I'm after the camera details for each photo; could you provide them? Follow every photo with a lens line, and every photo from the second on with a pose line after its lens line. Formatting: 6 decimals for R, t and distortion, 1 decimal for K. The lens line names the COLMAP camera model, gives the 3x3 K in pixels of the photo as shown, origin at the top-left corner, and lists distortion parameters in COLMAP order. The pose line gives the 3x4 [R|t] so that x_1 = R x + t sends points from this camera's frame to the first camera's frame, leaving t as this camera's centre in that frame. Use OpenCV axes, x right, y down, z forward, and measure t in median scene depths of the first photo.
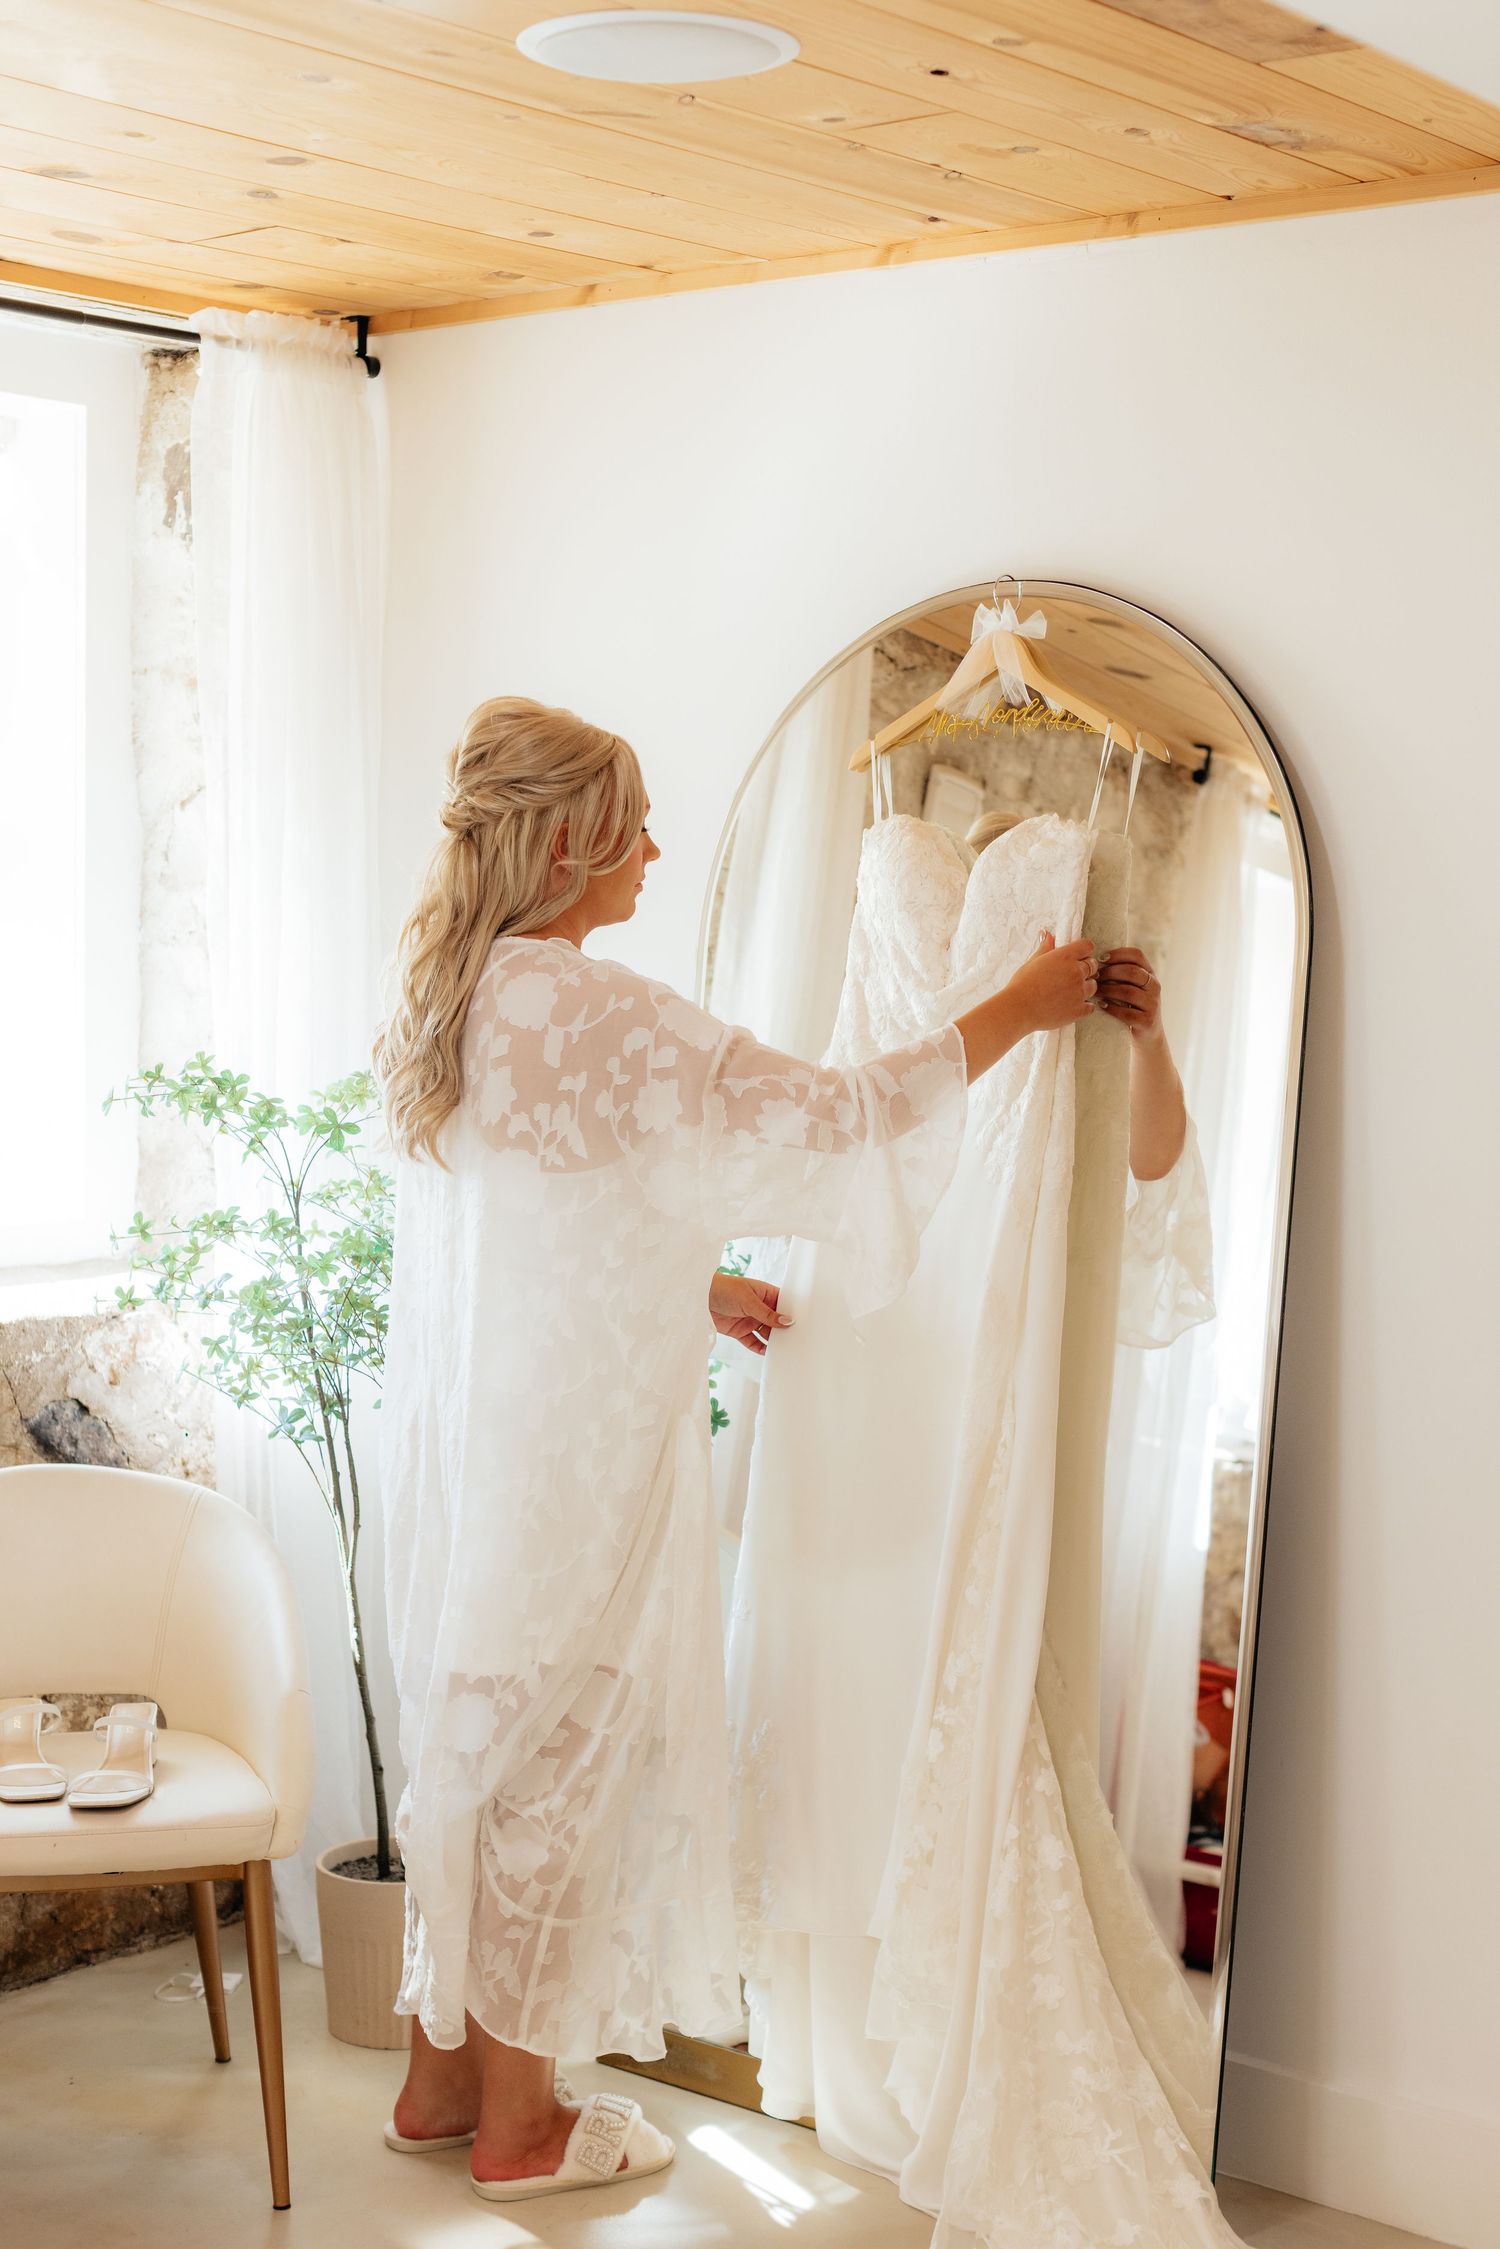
lens RADIAL K [[3172.4, 0, 763.6], [0, 3172.4, 1076.7], [0, 0, 1]] dist [0.054681, 0.000000]
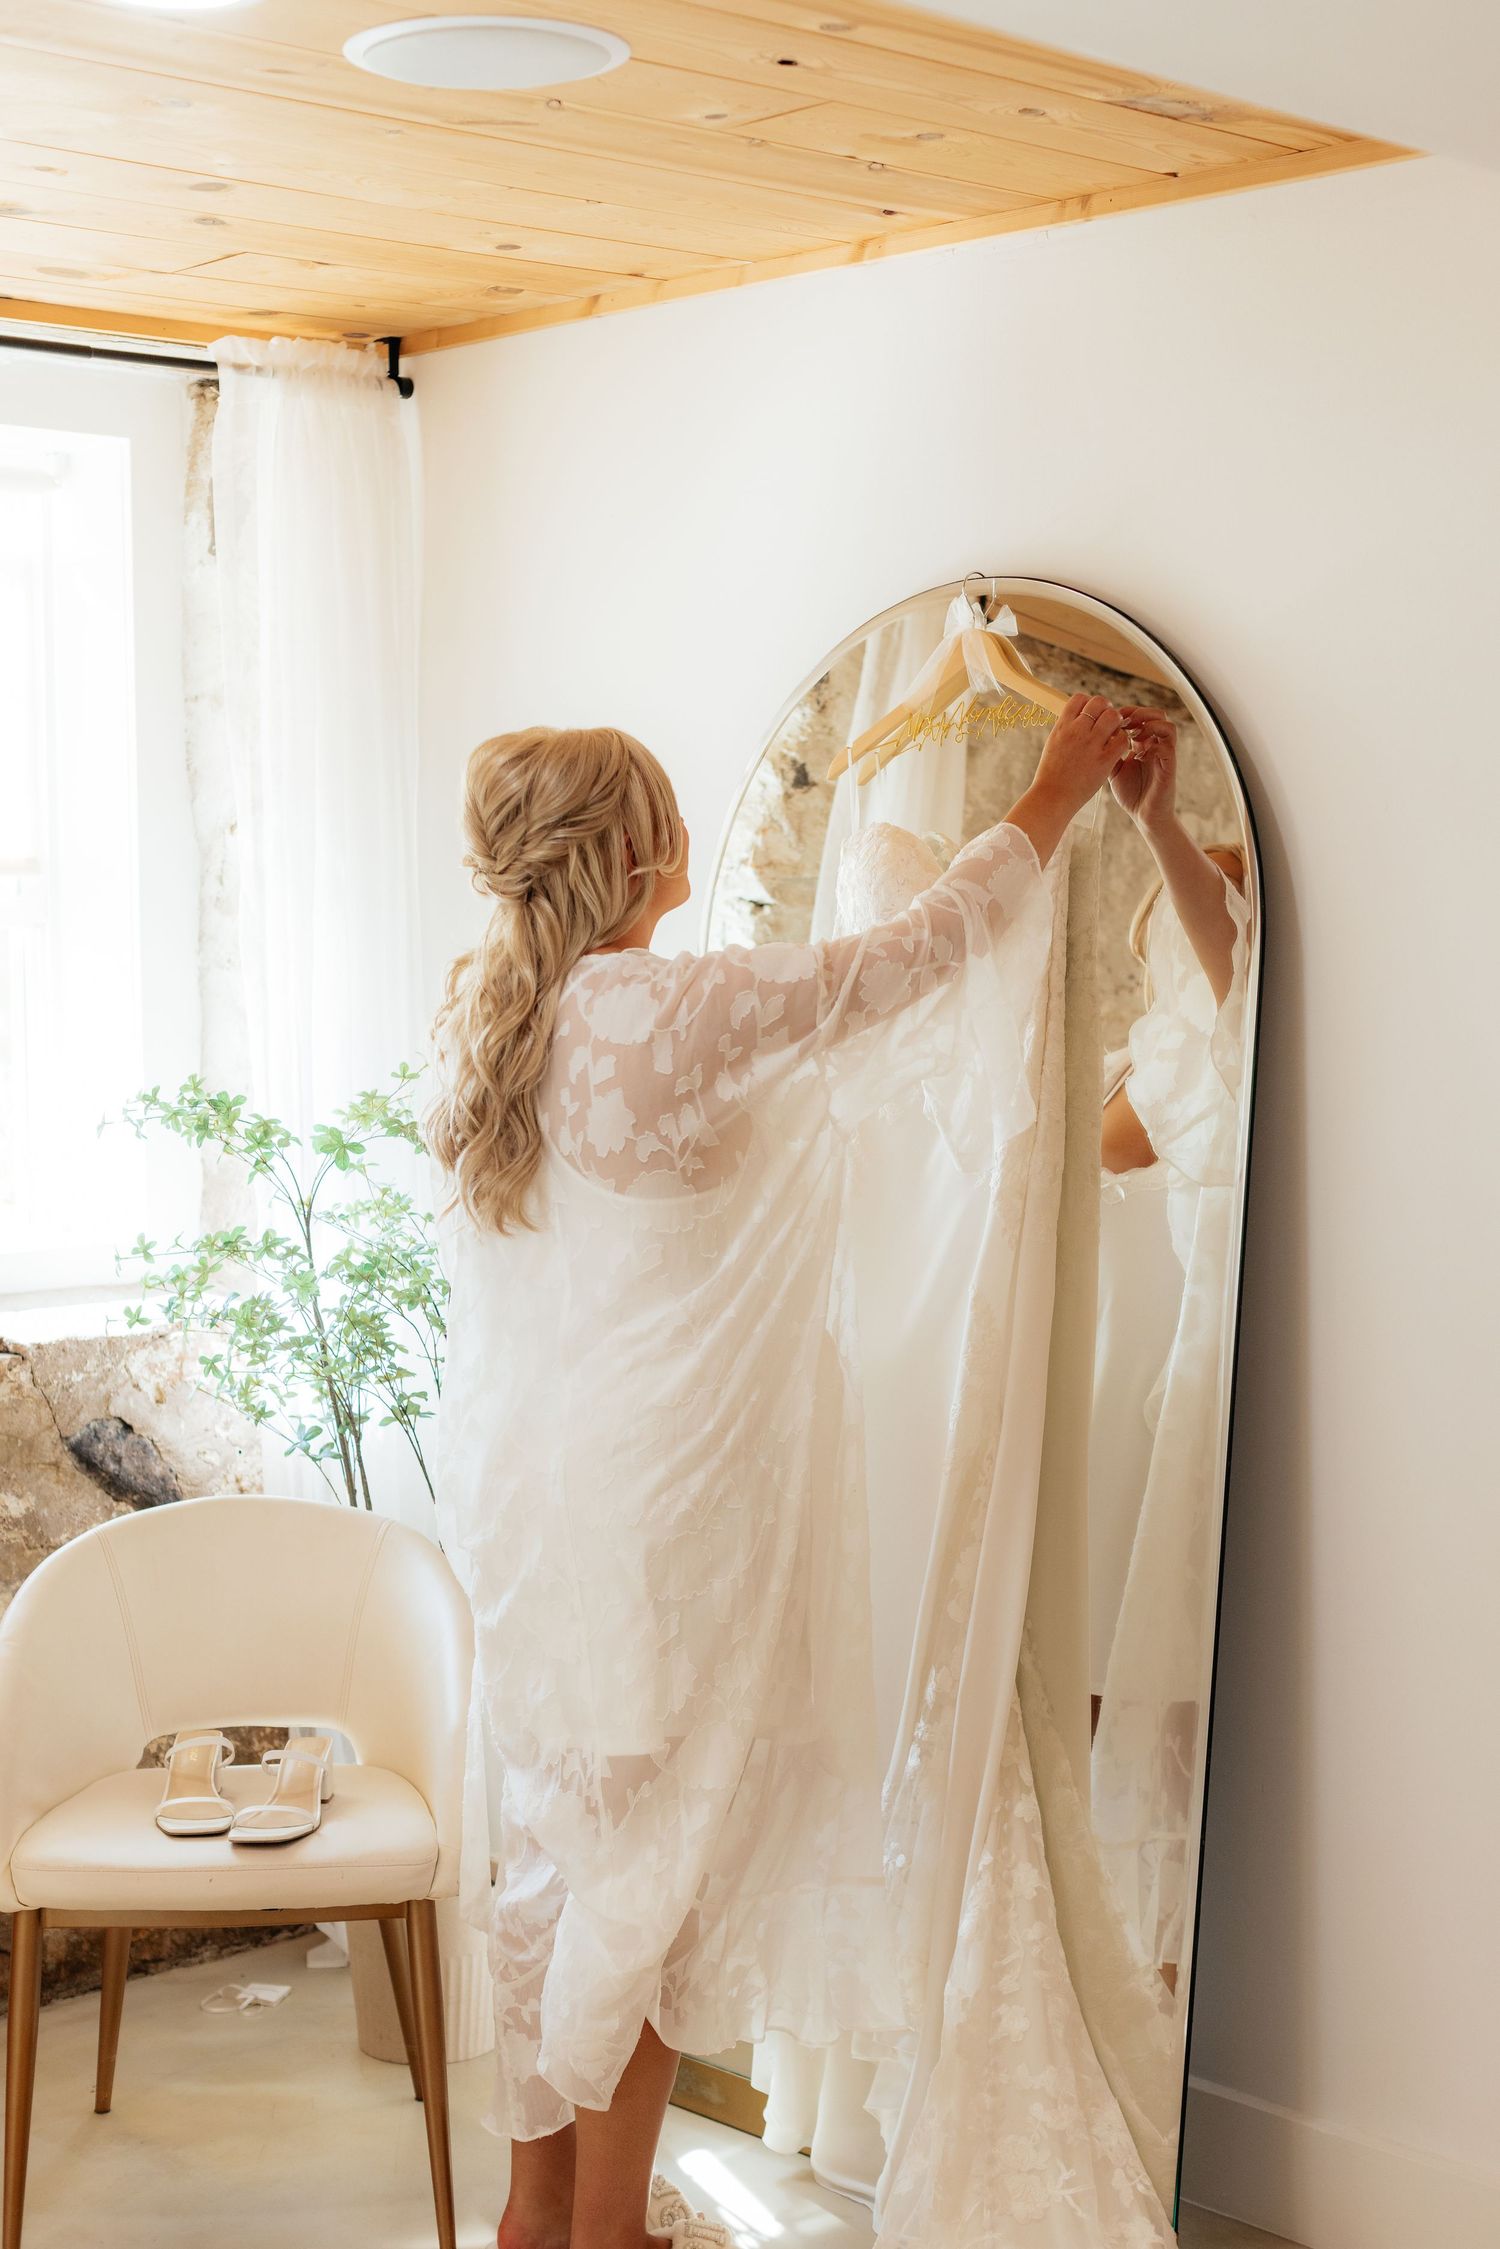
lens RADIAL K [[3172.4, 0, 766.9], [0, 3172.4, 1097.4], [0, 0, 1]] dist [0.054681, 0.000000]
pose [[0.991932, -0.015883, -0.125769, 0.125485], [0.016284, 0.999865, 0.002165, 0.000334], [0.125718, -0.004196, 0.992057, 0.020221]]
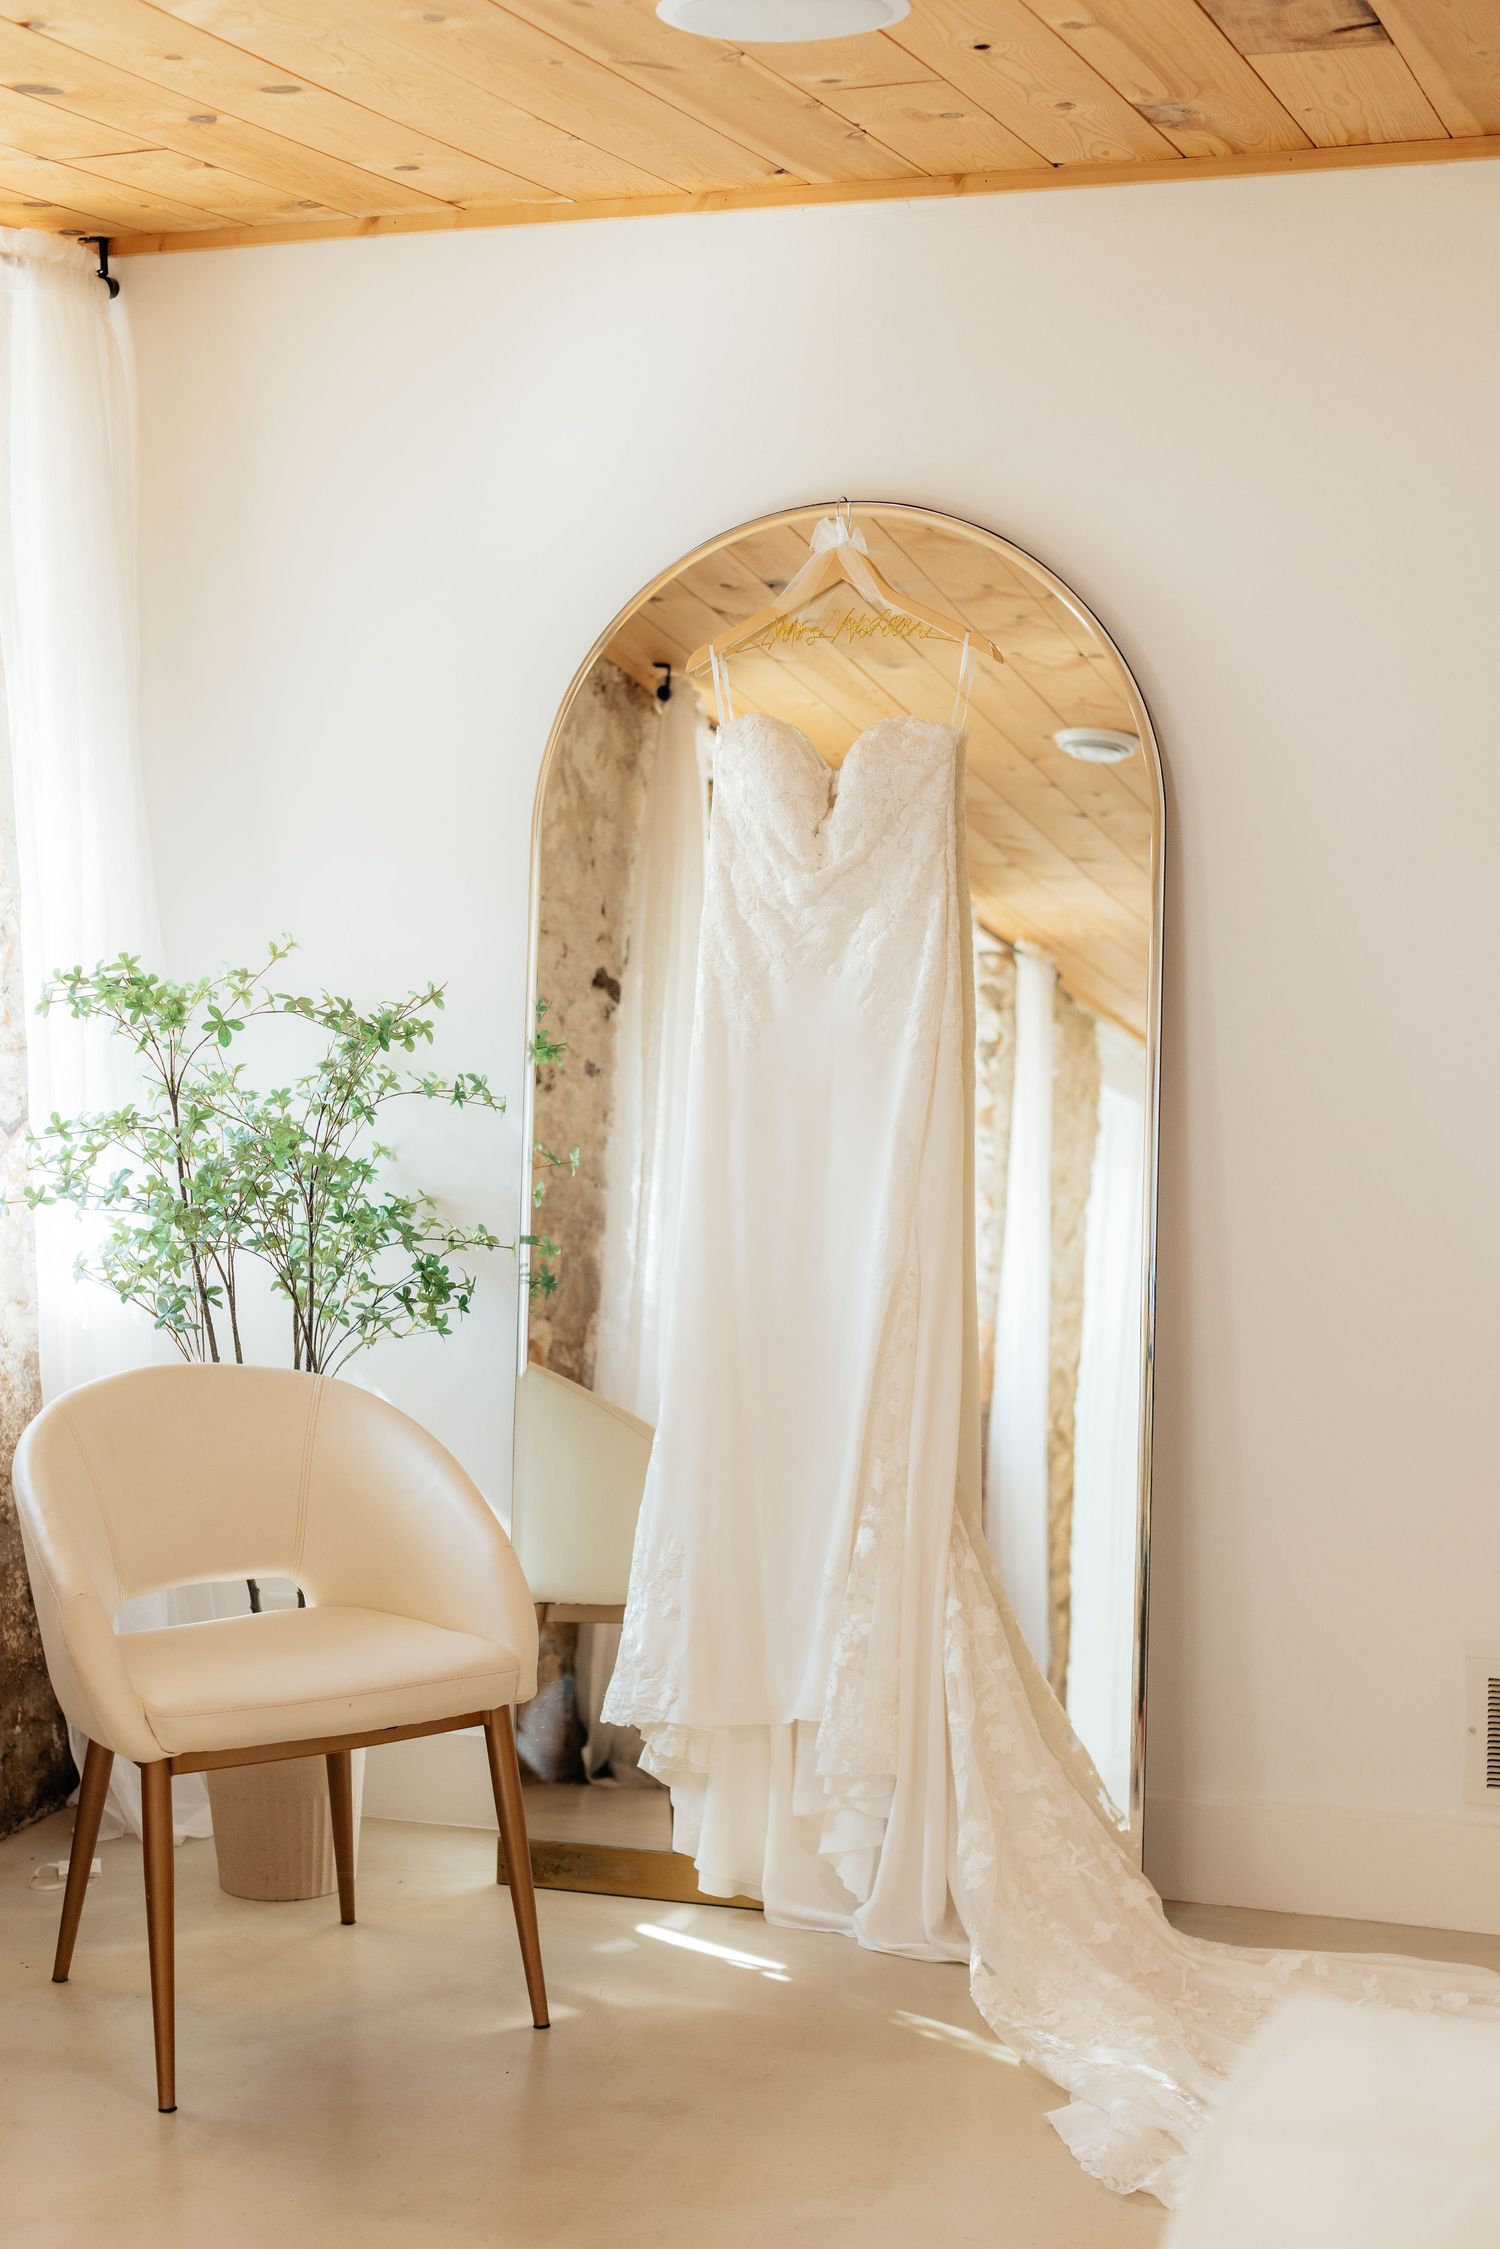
lens RADIAL K [[3172.4, 0, 731.7], [0, 3172.4, 1072.2], [0, 0, 1]] dist [0.054681, 0.000000]
pose [[0.941589, -0.050065, 0.333022, -0.321771], [0.044863, 0.998721, 0.023296, 0.014897], [-0.333763, -0.006994, 0.942631, -0.034900]]
